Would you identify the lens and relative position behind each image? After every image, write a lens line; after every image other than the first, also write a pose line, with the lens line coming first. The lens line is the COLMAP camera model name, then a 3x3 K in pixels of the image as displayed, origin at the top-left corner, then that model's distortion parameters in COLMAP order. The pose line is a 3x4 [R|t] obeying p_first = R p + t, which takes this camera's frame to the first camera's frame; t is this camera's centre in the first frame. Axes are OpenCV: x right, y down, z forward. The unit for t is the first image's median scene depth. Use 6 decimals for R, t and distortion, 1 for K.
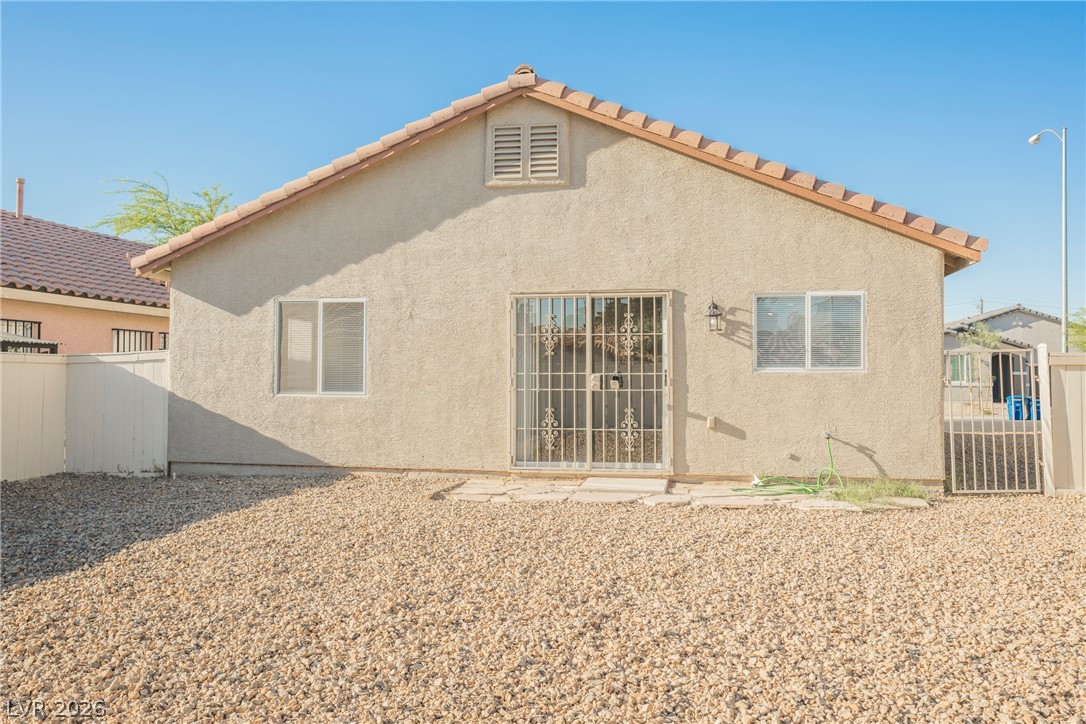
lens RADIAL K [[932.0, 0, 542.8], [0, 932.0, 359.6], [0, 0, 1]] dist [-0.005940, -0.001631]
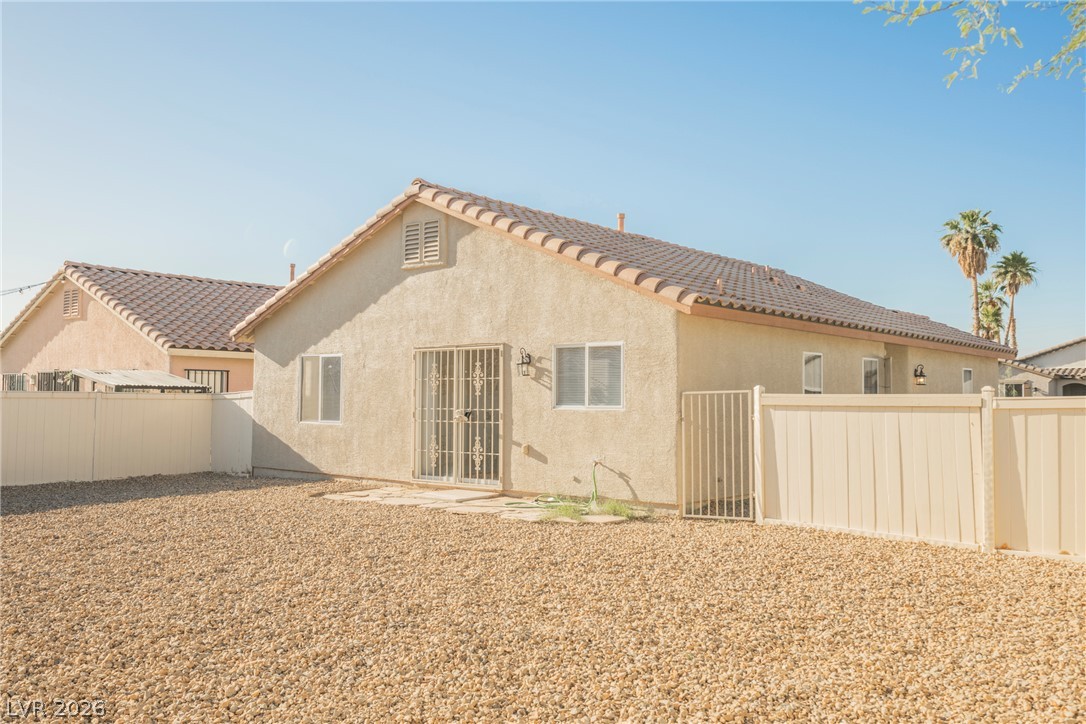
lens RADIAL K [[932.0, 0, 543.6], [0, 932.0, 365.8], [0, 0, 1]] dist [-0.005940, -0.001631]
pose [[0.876401, -0.015375, -0.481337, 0.776391], [0.005758, 0.999753, -0.021450, -0.016762], [0.481548, 0.016027, 0.876273, -0.079785]]
